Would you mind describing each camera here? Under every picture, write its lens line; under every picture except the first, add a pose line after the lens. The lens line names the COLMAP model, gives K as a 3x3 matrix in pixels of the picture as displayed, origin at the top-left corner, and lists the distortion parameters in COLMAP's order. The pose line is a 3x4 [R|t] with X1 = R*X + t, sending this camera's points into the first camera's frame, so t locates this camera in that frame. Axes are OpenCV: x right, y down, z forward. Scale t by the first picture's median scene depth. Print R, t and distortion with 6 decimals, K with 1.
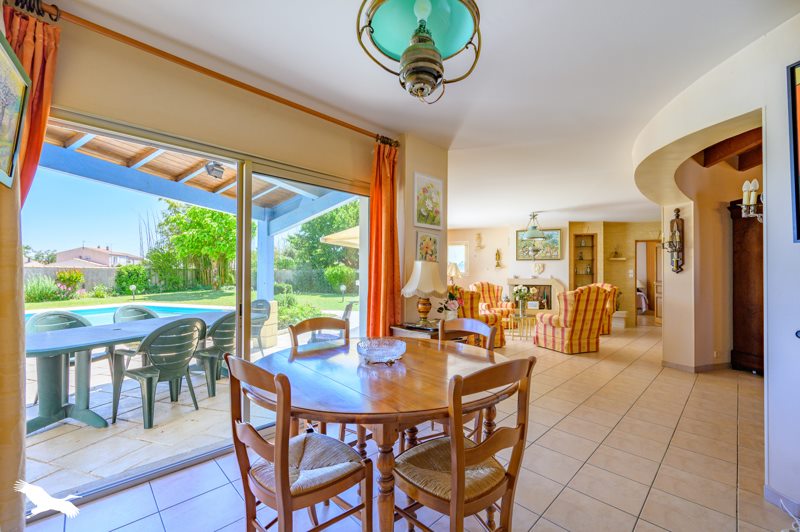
lens RADIAL K [[328.6, 0, 401.0], [0, 328.6, 271.8], [0, 0, 1]] dist [-0.001110, -0.000044]
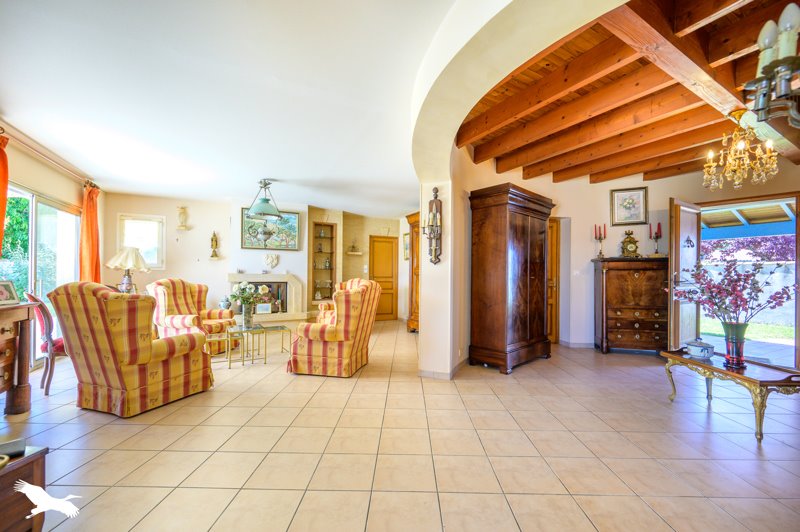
lens RADIAL K [[317.0, 0, 401.0], [0, 317.0, 272.4], [0, 0, 1]] dist [-0.002575, -0.000055]
pose [[0.708547, 0.007203, 0.705627, 0.121675], [-0.011470, 0.999933, 0.001311, 0.014507], [-0.705570, -0.009022, 0.708582, 0.286063]]
